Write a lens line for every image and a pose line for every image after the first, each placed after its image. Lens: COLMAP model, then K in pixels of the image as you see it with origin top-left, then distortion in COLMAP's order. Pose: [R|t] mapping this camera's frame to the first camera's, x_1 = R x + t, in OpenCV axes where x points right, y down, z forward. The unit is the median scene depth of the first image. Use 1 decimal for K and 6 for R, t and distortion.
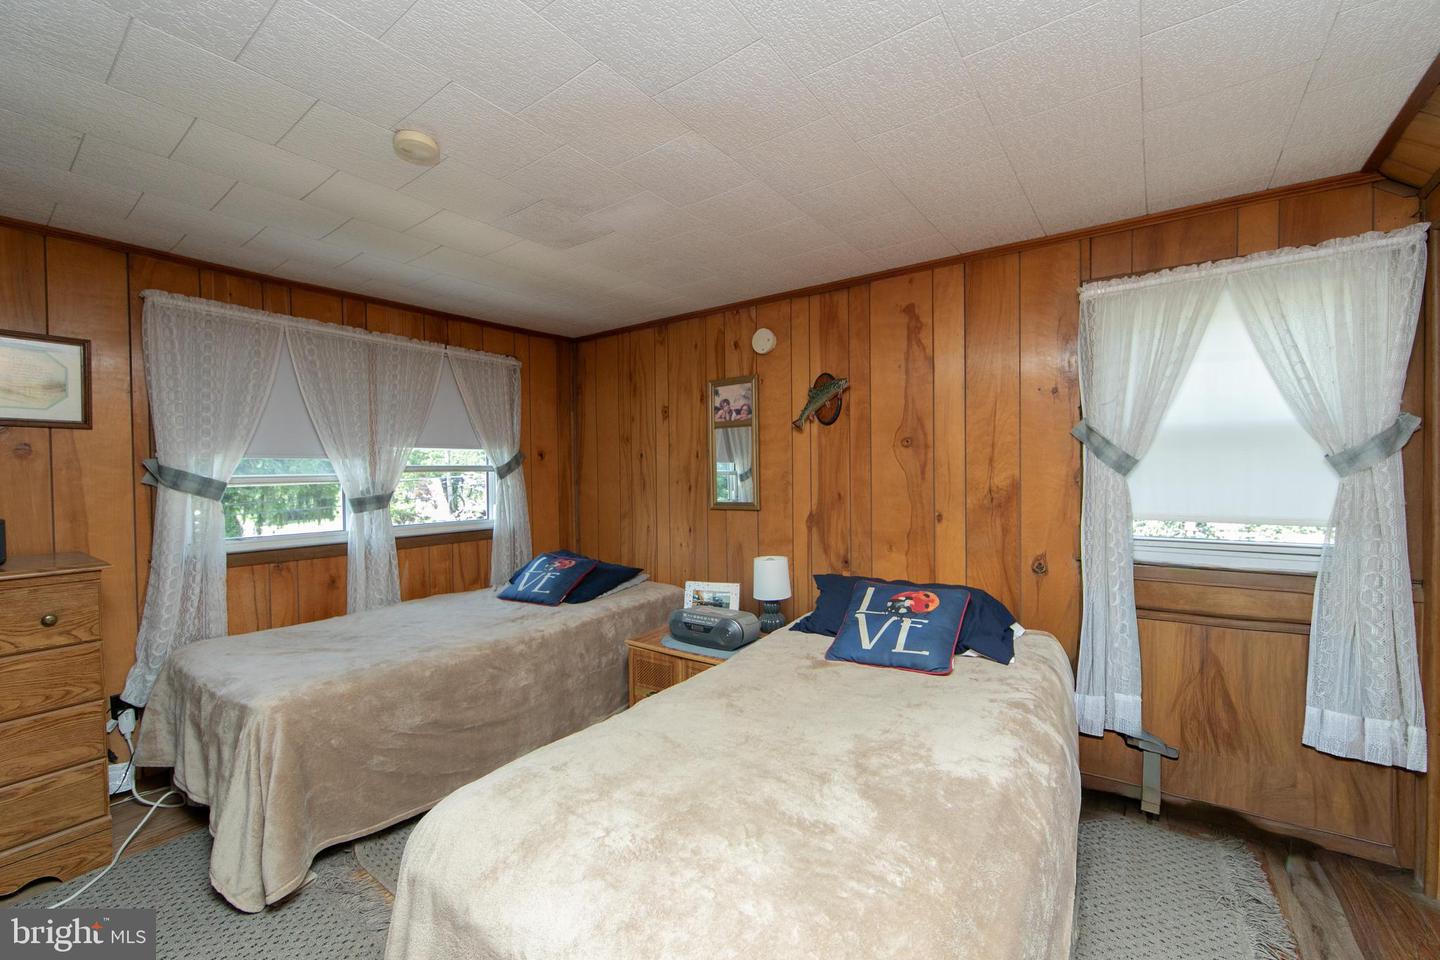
lens RADIAL K [[570.5, 0, 726.9], [0, 570.5, 477.7], [0, 0, 1]] dist [-0.000554, -0.000156]
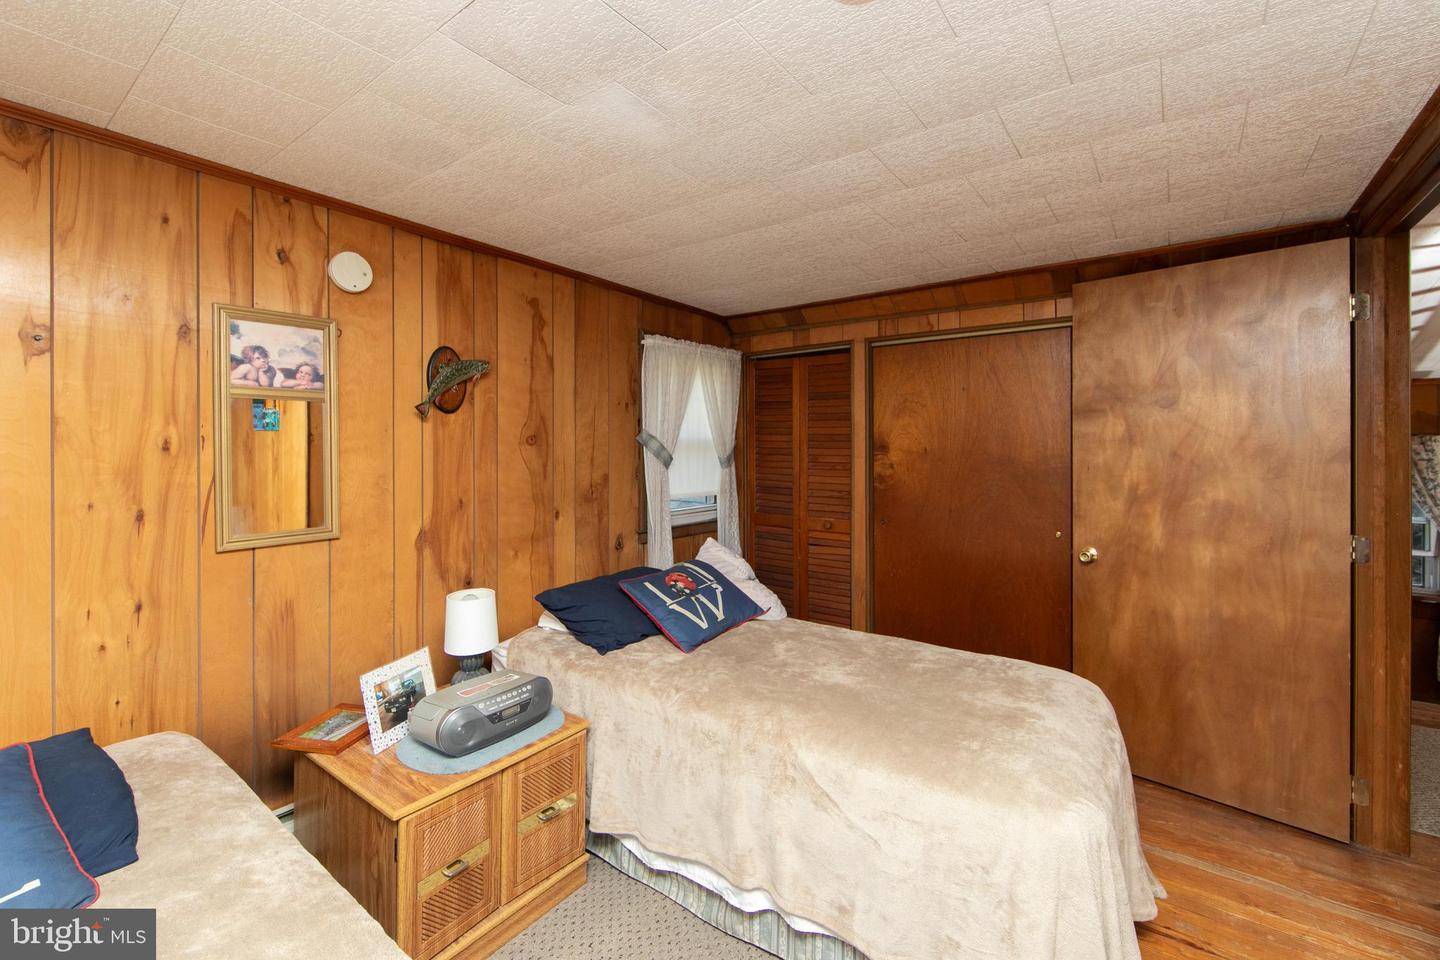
lens RADIAL K [[599.6, 0, 719.7], [0, 599.6, 443.2], [0, 0, 1]] dist [-0.001373, -0.000043]
pose [[0.022241, 0.016788, 0.999612, -0.727272], [0.010022, 0.999805, -0.017014, -0.038782], [-0.999702, 0.010396, 0.022068, 0.700277]]
